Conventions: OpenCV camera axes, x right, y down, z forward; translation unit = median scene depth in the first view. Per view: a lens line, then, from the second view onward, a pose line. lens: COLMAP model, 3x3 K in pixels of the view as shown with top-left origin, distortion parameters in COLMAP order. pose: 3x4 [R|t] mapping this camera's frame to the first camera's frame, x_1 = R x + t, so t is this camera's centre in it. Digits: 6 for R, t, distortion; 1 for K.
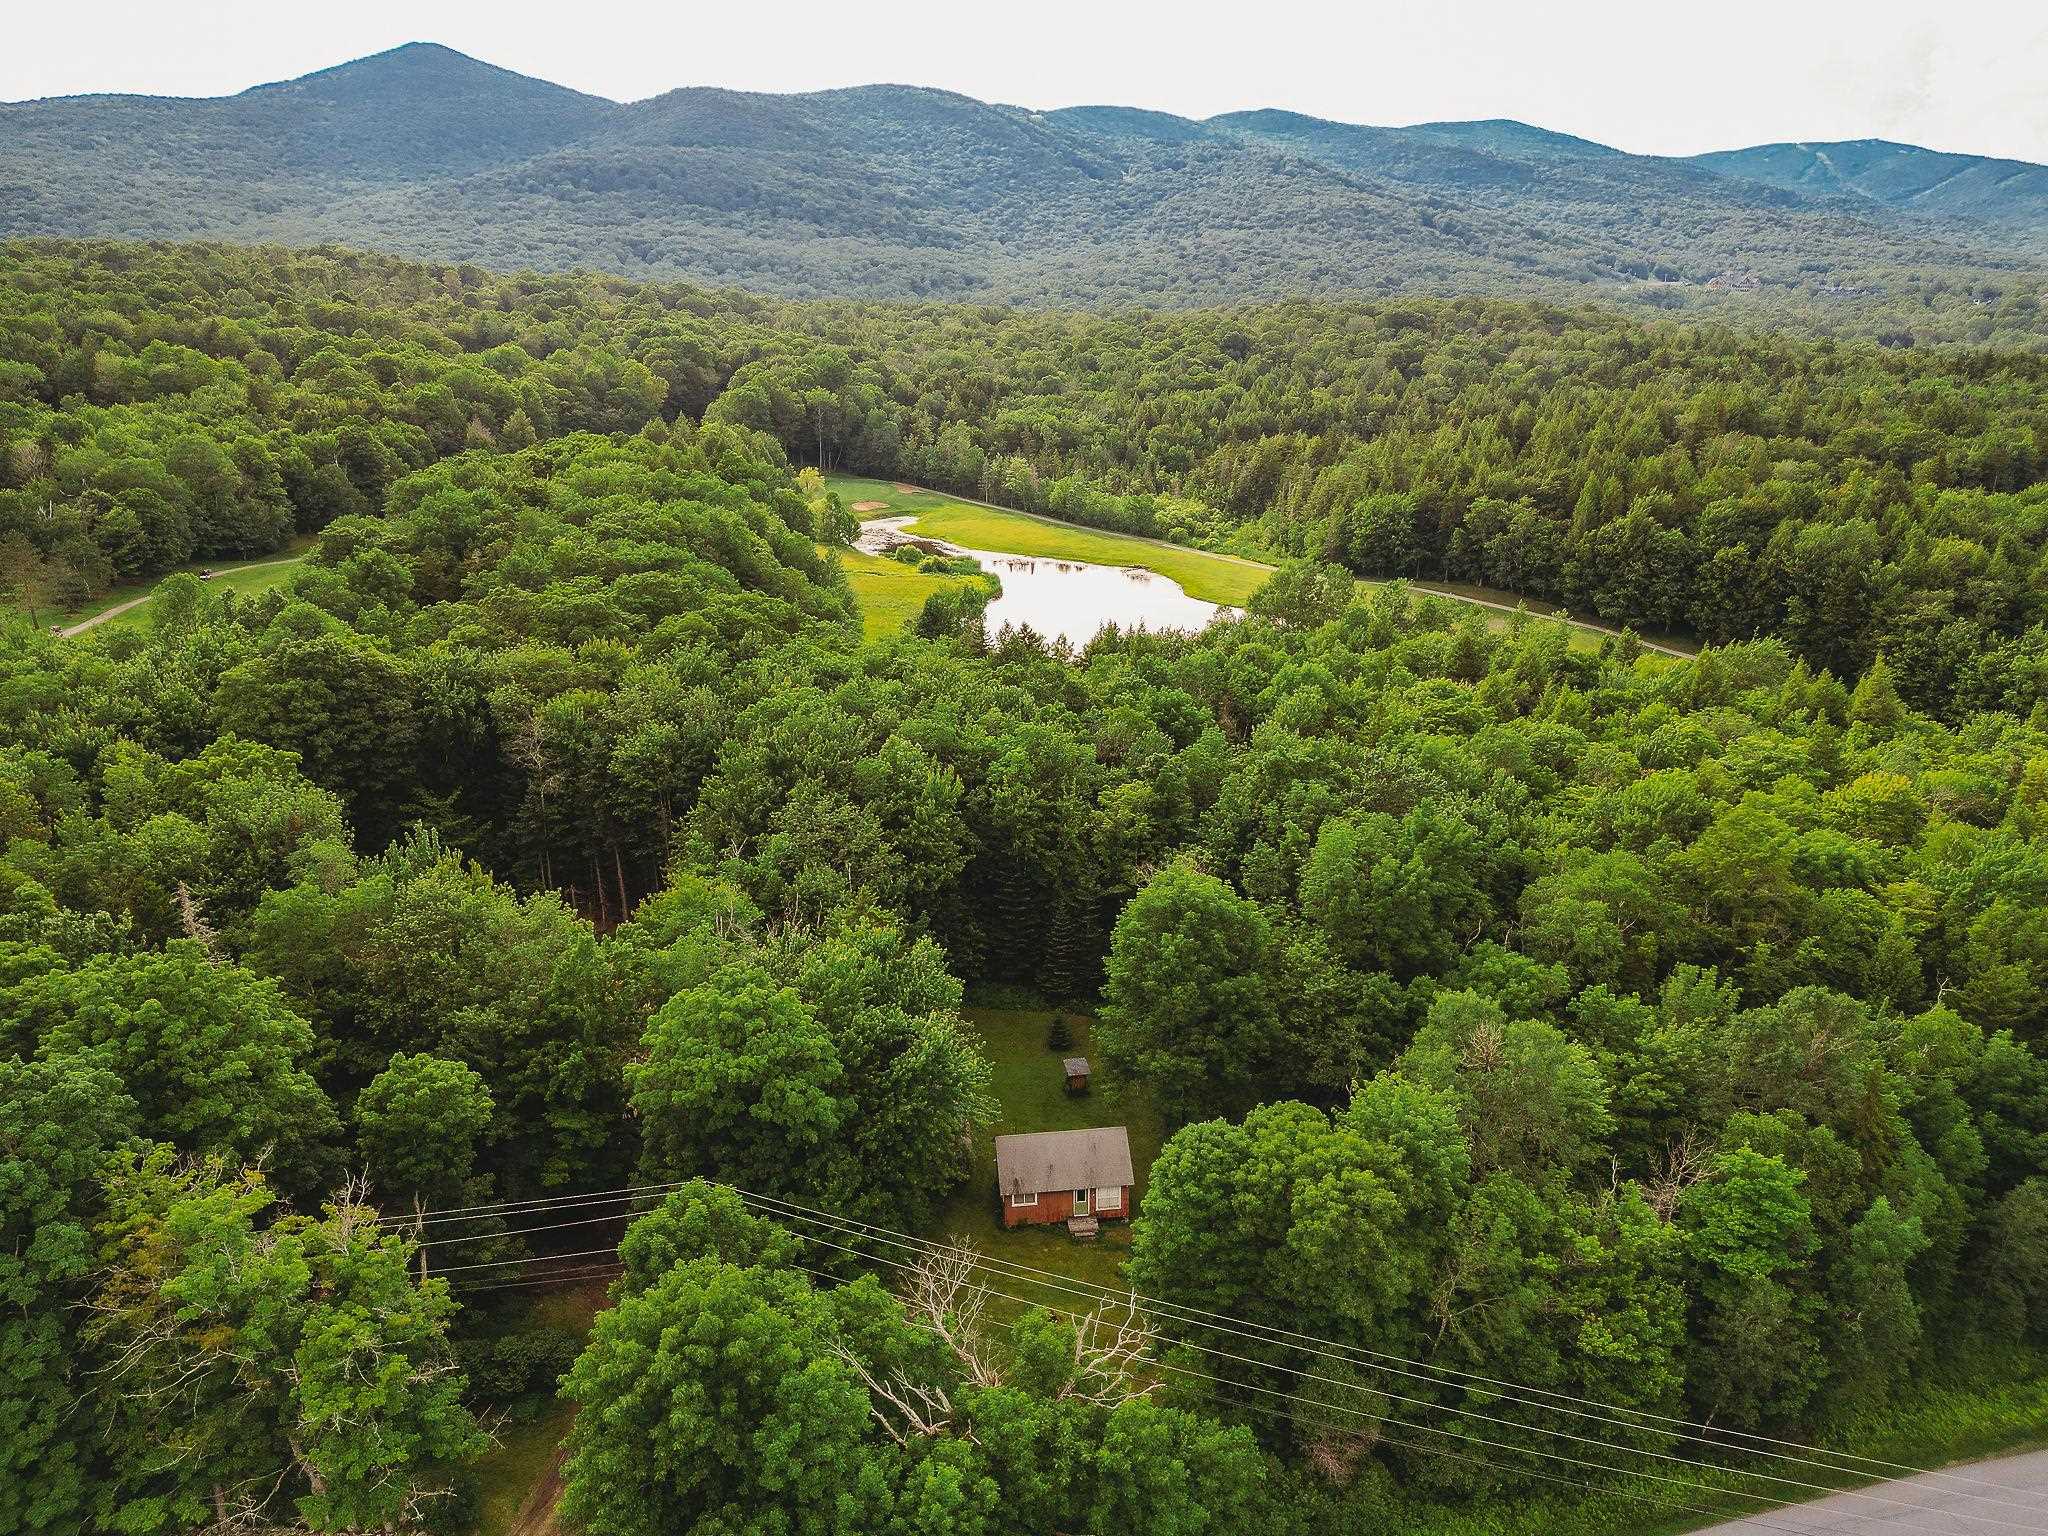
lens RADIAL K [[1426.8, 0, 1024.0], [0, 1426.8, 768.0], [0, 0, 1]] dist [0.083517, -0.088651]
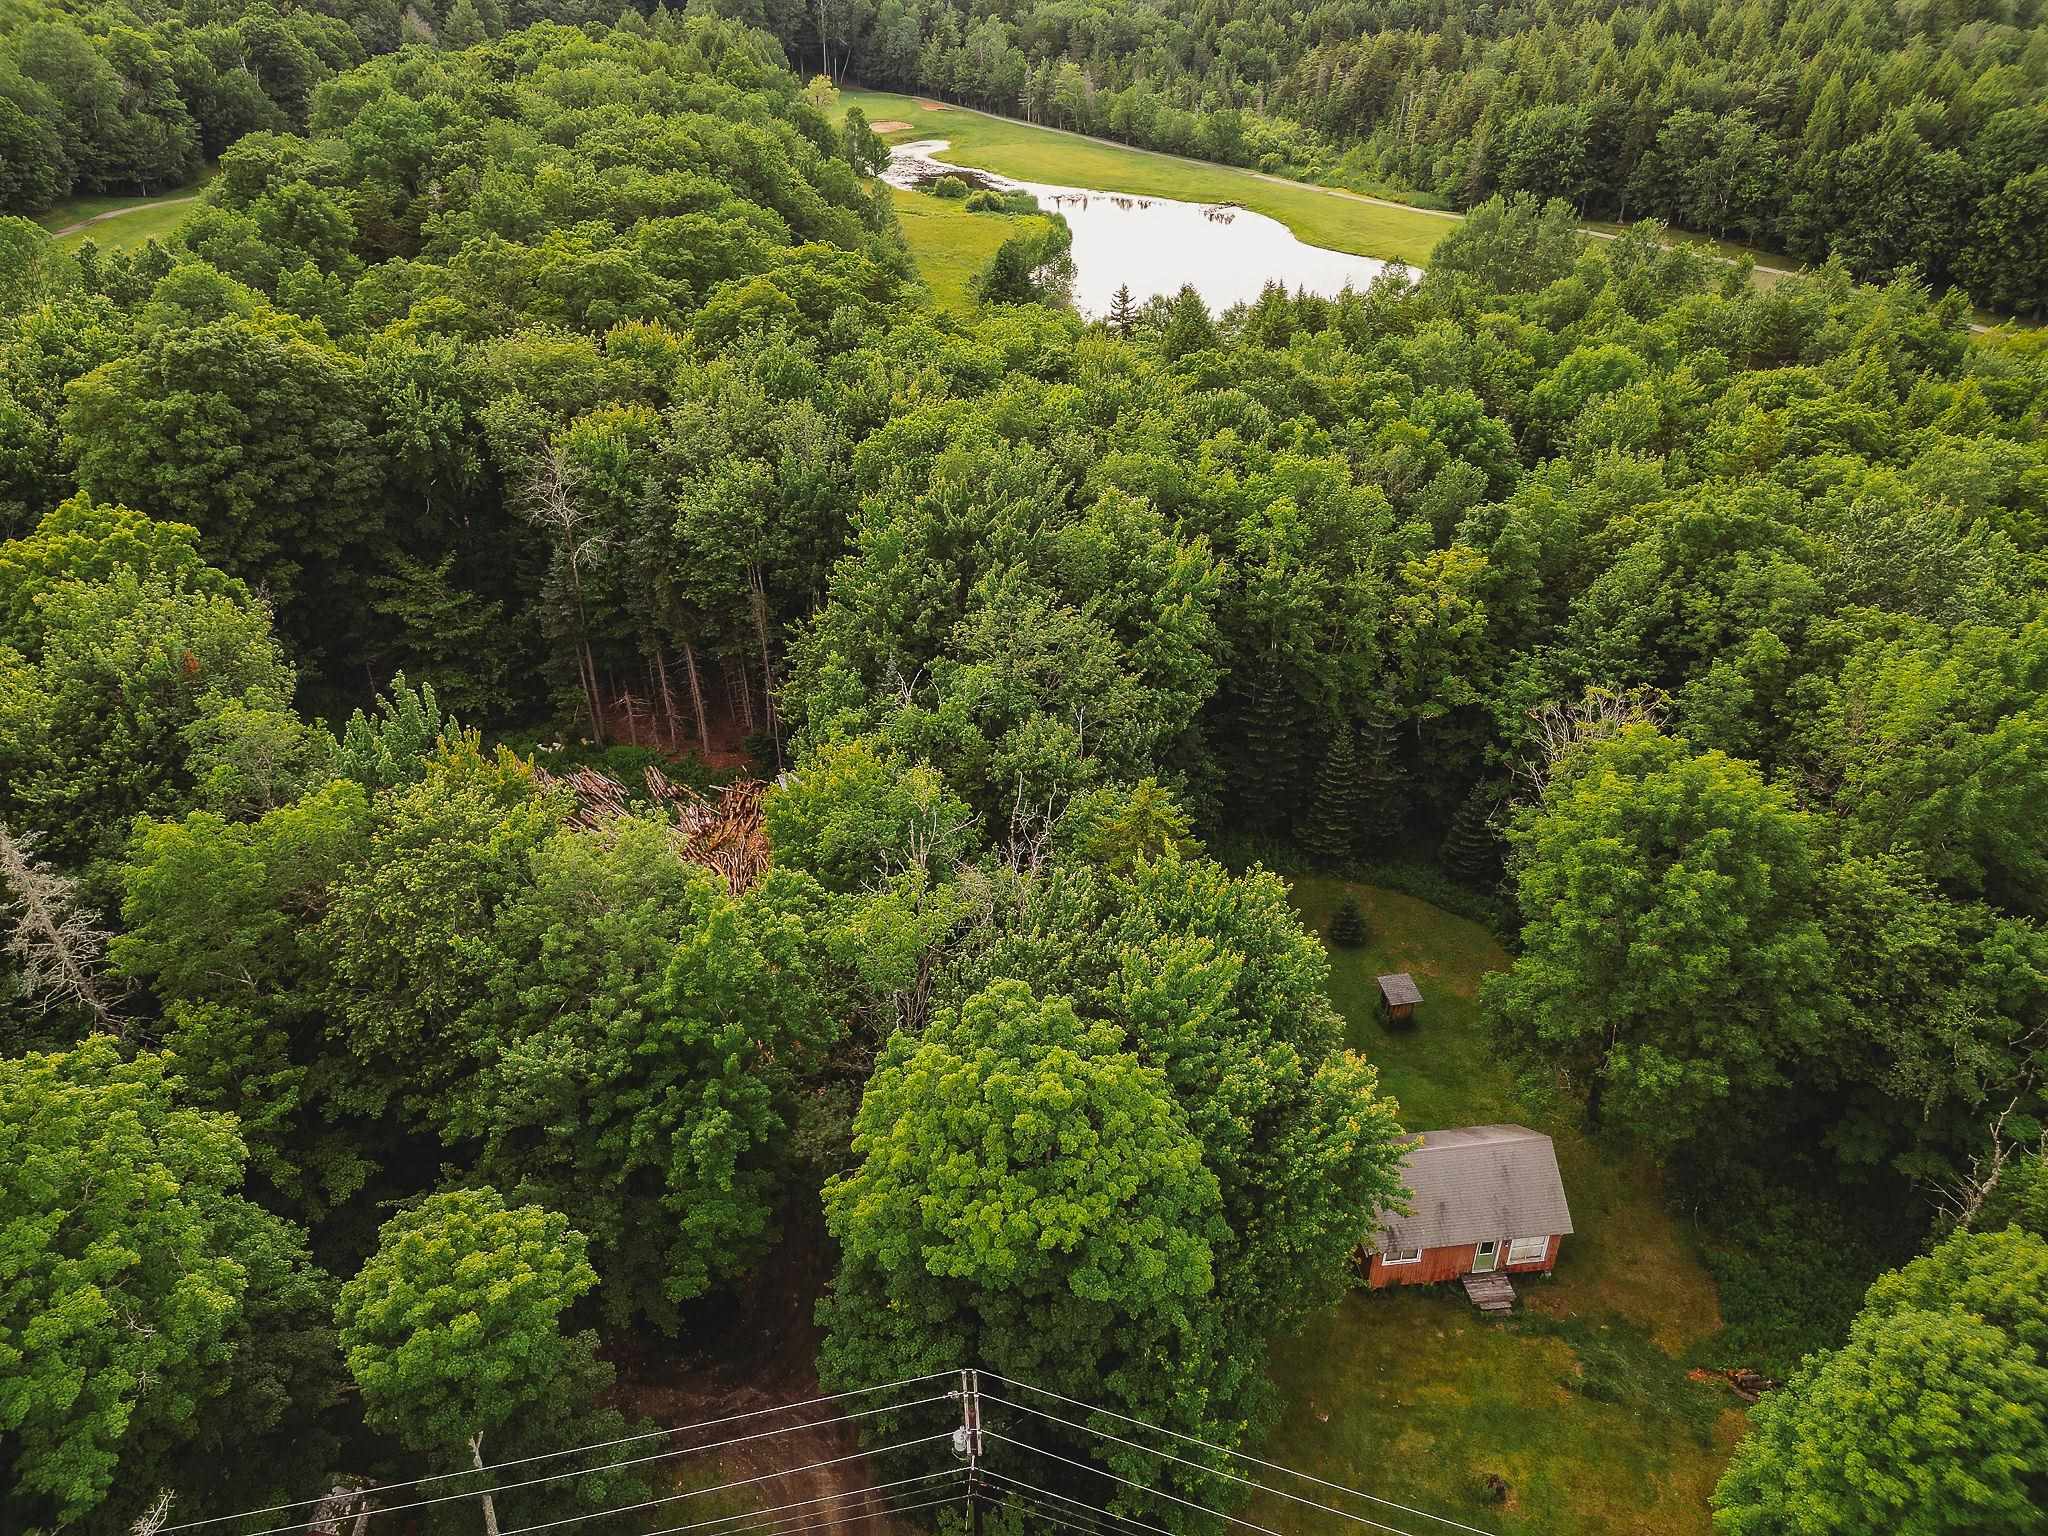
lens RADIAL K [[1436.8, 0, 1024.0], [0, 1436.8, 768.0], [0, 0, 1]] dist [0.045989, -0.029378]
pose [[0.999971, -0.003951, 0.006522, -0.099885], [0.002345, 0.973166, 0.230091, -0.035400], [-0.007256, -0.230069, 0.973147, 0.245359]]
